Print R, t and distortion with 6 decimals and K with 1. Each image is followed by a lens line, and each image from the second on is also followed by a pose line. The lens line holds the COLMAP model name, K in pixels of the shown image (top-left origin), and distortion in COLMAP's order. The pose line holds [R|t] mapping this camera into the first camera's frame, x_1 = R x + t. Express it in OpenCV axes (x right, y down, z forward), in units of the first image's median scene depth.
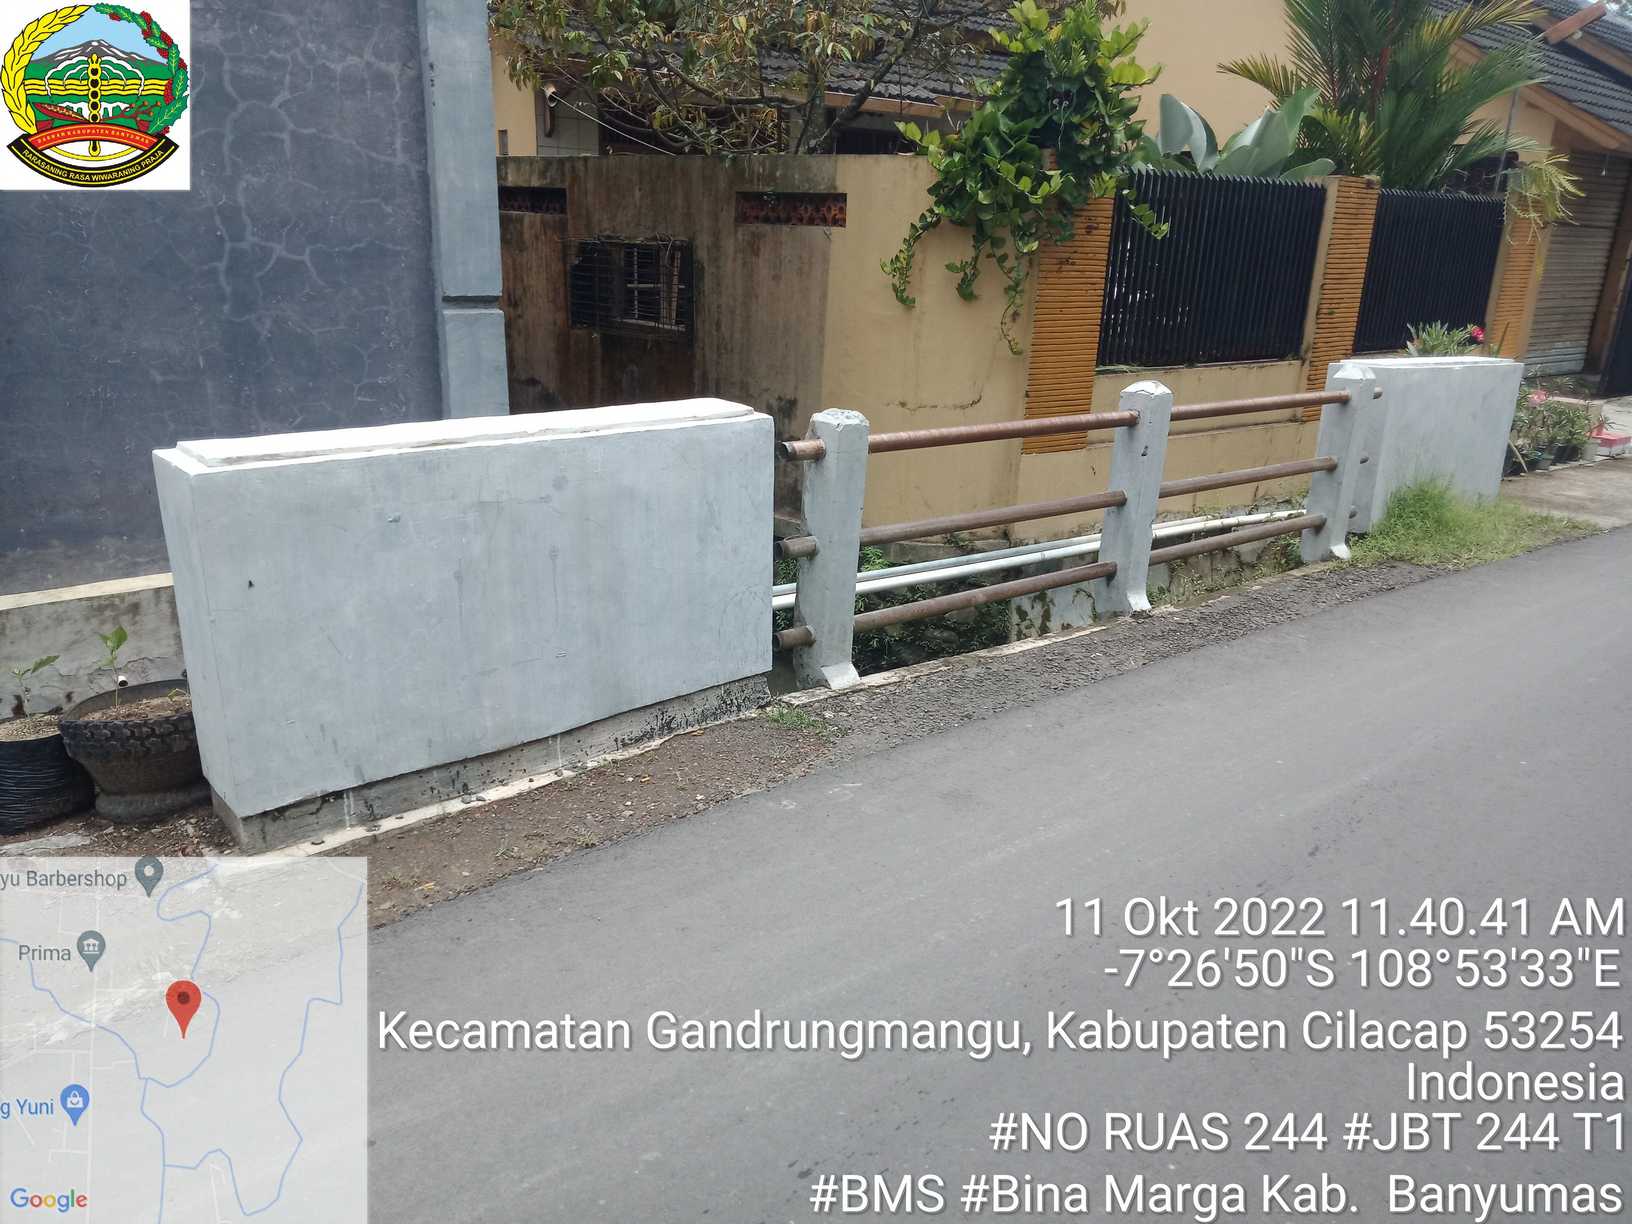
lens RADIAL K [[1223.8, 0, 819.3], [0, 1223.8, 605.1], [0, 0, 1]] dist [0.030802, -0.022842]
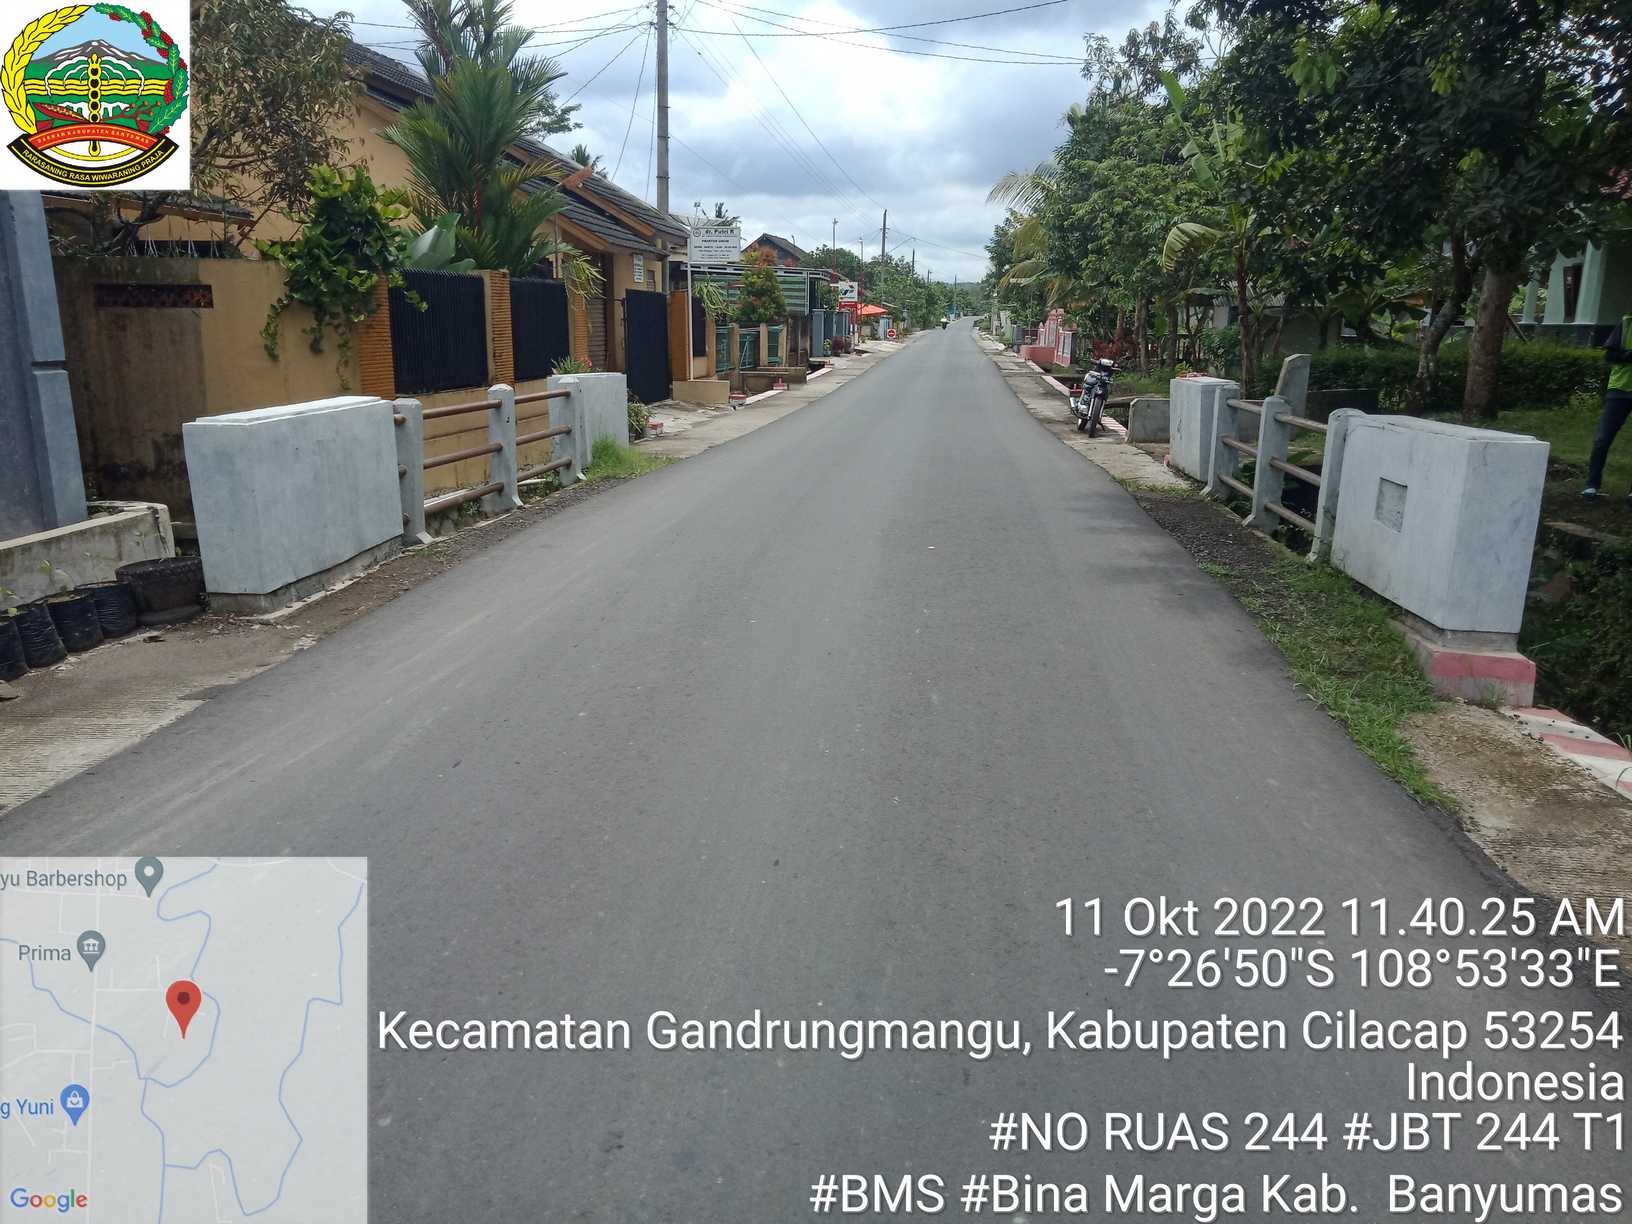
lens RADIAL K [[1223.8, 0, 811.3], [0, 1223.8, 613.4], [0, 0, 1]] dist [0.030802, -0.022842]
pose [[0.723102, -0.190439, 0.663970, -0.513101], [0.221877, 0.974341, 0.037822, 0.142699], [-0.654136, 0.119970, 0.746802, -0.499425]]
